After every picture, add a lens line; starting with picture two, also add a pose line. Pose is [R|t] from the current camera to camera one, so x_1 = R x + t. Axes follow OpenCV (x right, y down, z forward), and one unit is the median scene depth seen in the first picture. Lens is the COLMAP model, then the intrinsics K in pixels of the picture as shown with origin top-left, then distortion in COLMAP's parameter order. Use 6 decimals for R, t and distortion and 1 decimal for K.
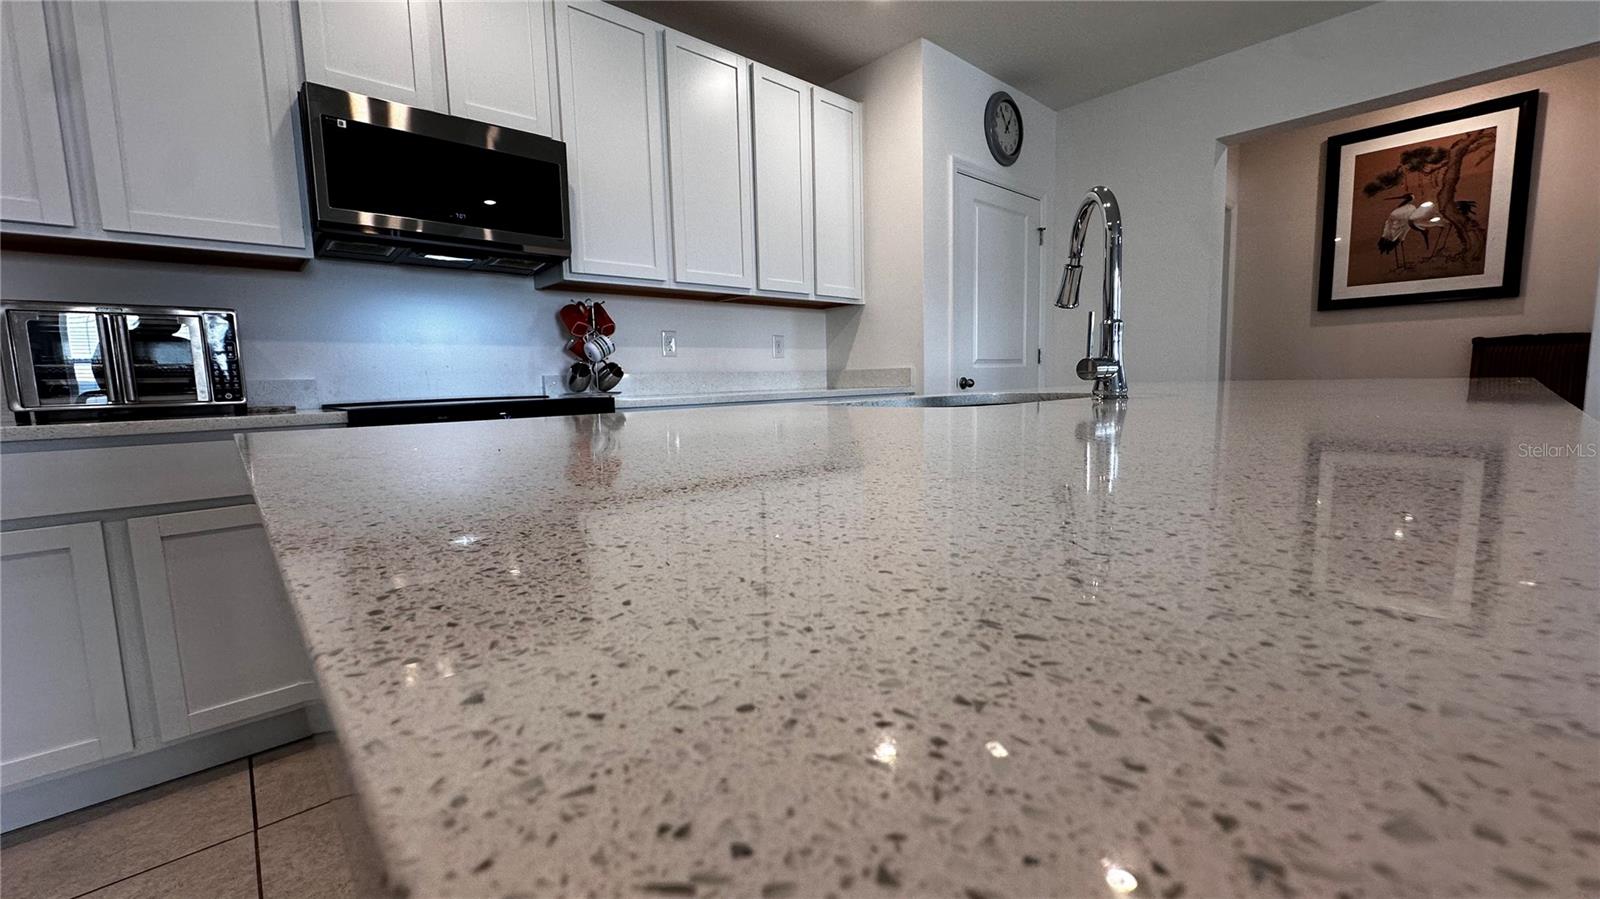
lens RADIAL K [[639.9, 0, 800.0], [0, 639.9, 449.5], [0, 0, 1]] dist [-0.004796, 0.001359]
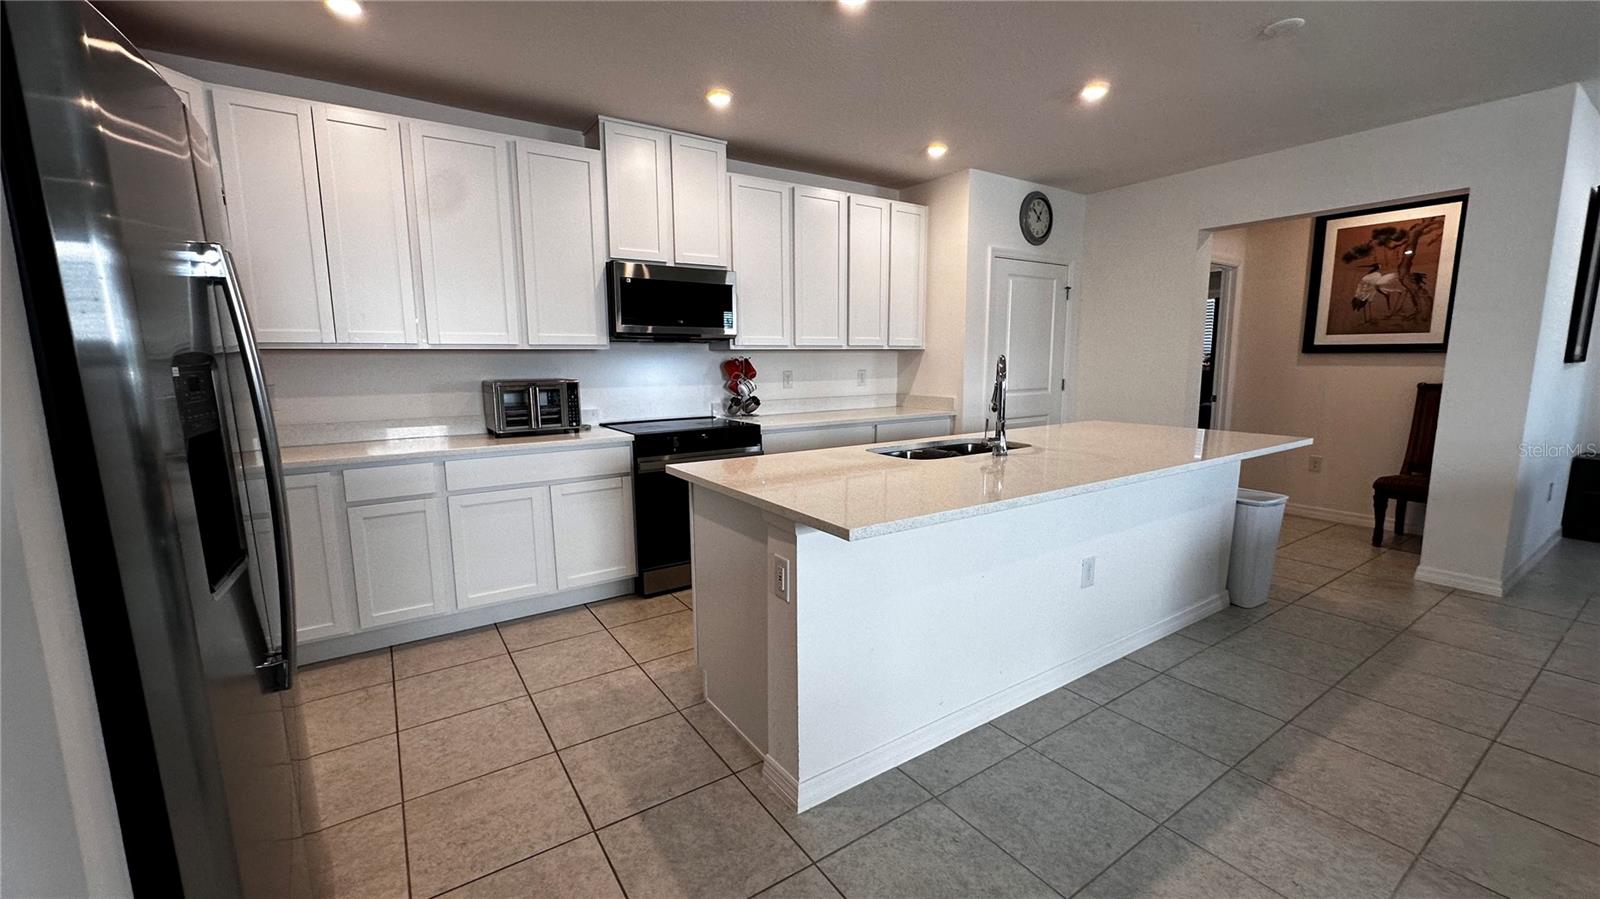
lens RADIAL K [[639.9, 0, 800.0], [0, 639.9, 449.5], [0, 0, 1]] dist [-0.004796, 0.001359]
pose [[0.989334, 0.040000, -0.140068, 0.037229], [-0.034883, 0.998638, 0.038800, -0.054328], [0.141429, -0.033500, 0.989381, -0.439733]]
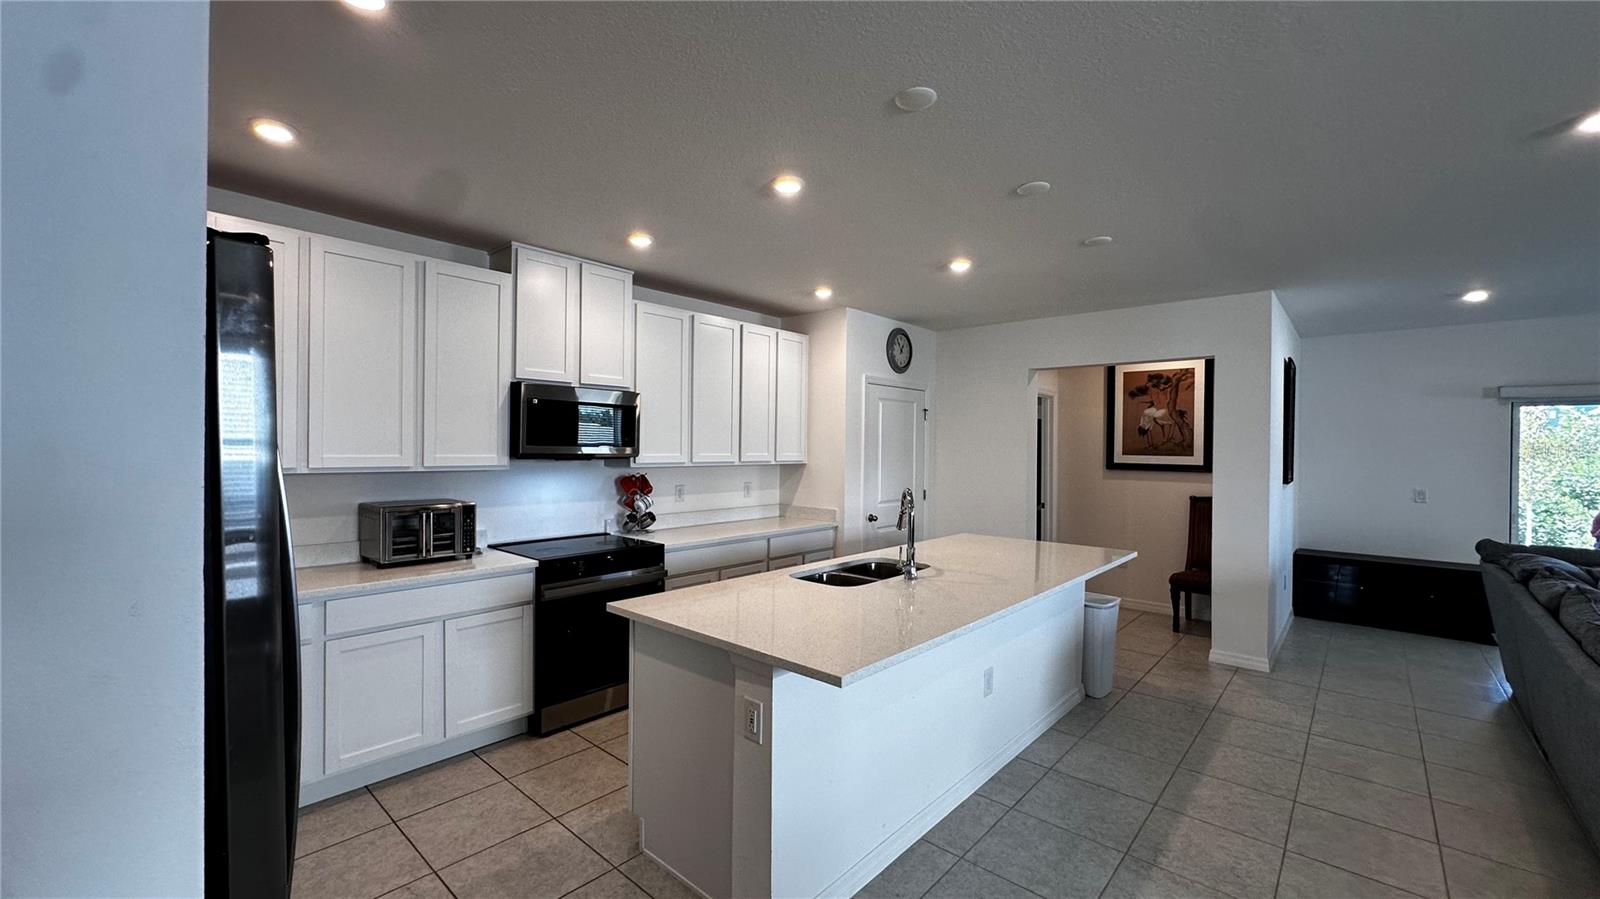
lens RADIAL K [[639.9, 0, 800.0], [0, 639.9, 449.5], [0, 0, 1]] dist [-0.004796, 0.001359]
pose [[0.993797, 0.036916, 0.104908, -0.074702], [-0.025620, 0.993924, -0.107046, -0.101346], [-0.108222, 0.103694, 0.988704, -0.494905]]
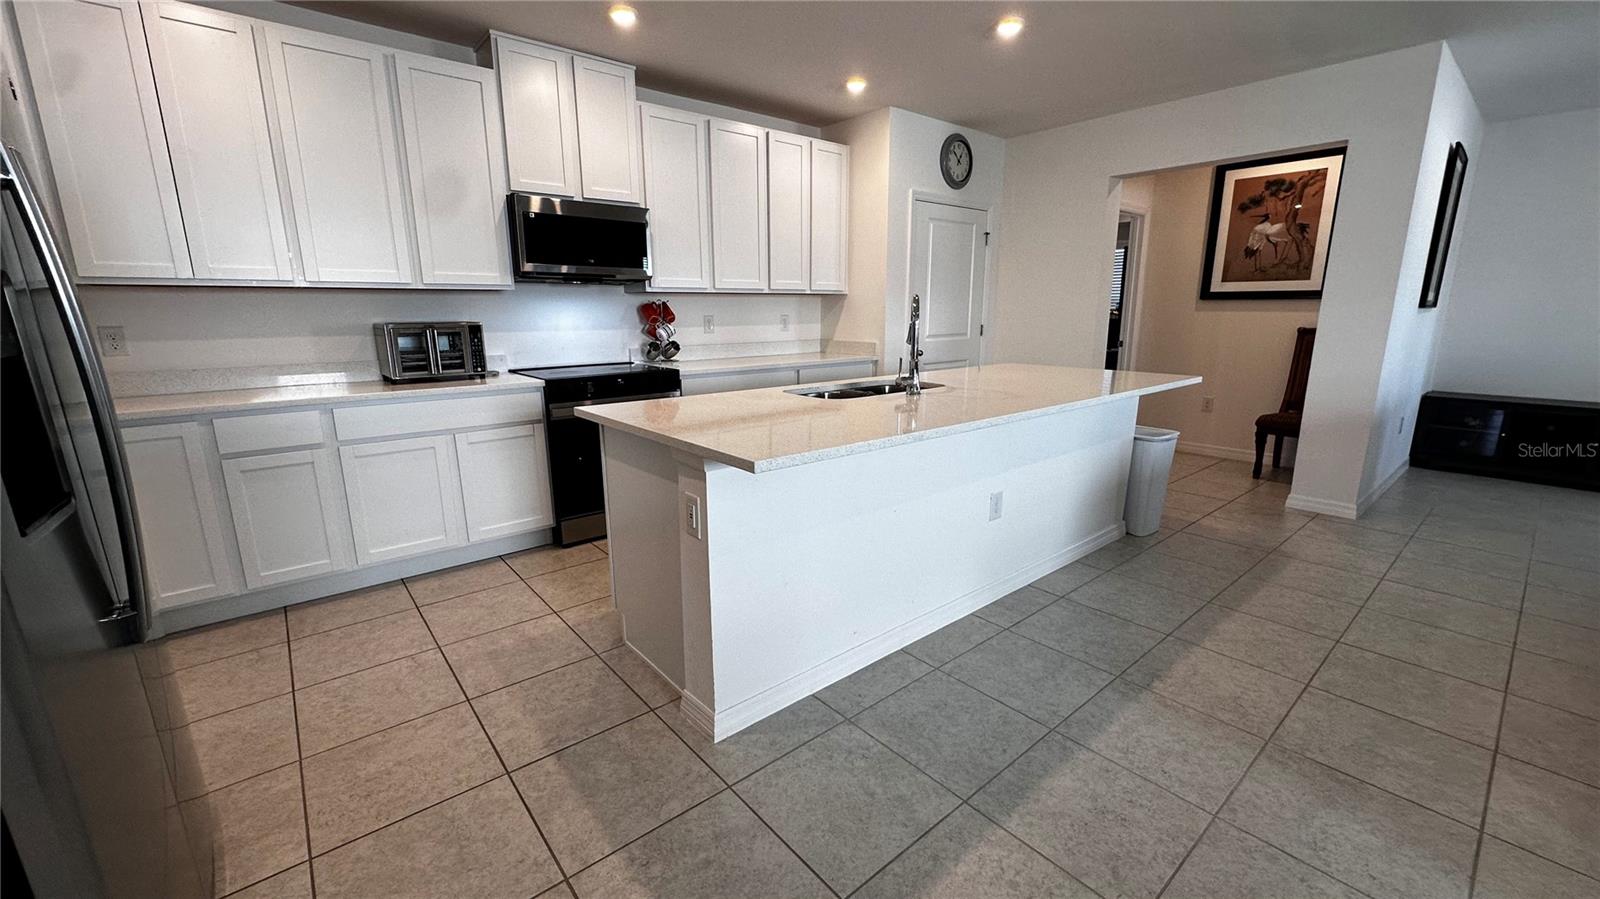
lens RADIAL K [[639.9, 0, 800.0], [0, 639.9, 449.5], [0, 0, 1]] dist [-0.004796, 0.001359]
pose [[0.998993, 0.030016, -0.033361, 0.056534], [-0.026200, 0.993645, 0.109467, -0.041062], [0.036435, -0.108482, 0.993430, -0.435398]]
